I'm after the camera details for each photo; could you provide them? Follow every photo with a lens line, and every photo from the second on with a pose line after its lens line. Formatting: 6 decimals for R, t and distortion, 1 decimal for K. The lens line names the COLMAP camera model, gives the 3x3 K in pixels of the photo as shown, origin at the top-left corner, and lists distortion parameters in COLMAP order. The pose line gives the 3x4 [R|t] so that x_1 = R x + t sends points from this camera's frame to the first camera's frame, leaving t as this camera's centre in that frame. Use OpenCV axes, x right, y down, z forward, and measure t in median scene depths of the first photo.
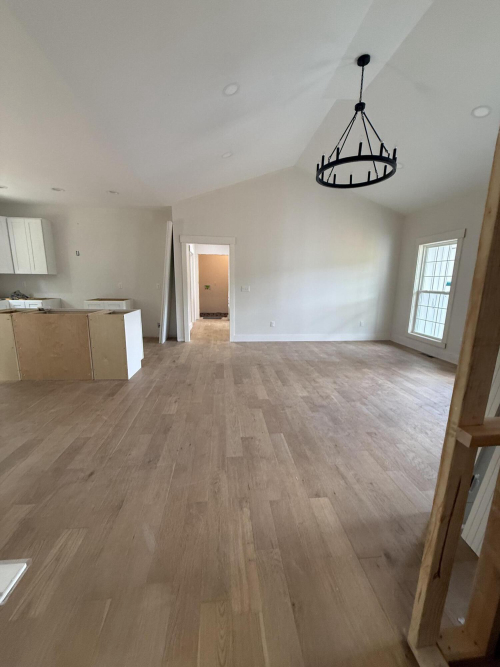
lens RADIAL K [[265.9, 0, 250.0], [0, 265.9, 333.5], [0, 0, 1]] dist [0.007584, -0.000107]
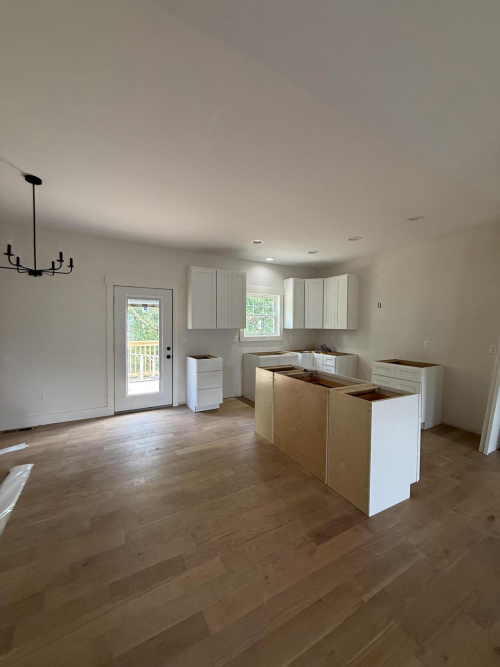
lens RADIAL K [[265.9, 0, 250.0], [0, 265.9, 333.5], [0, 0, 1]] dist [0.007584, -0.000107]
pose [[0.401209, 0.017677, -0.915816, -0.035973], [-0.182574, 0.981295, -0.061043, -0.107290], [0.897607, 0.191695, 0.396932, 0.394002]]
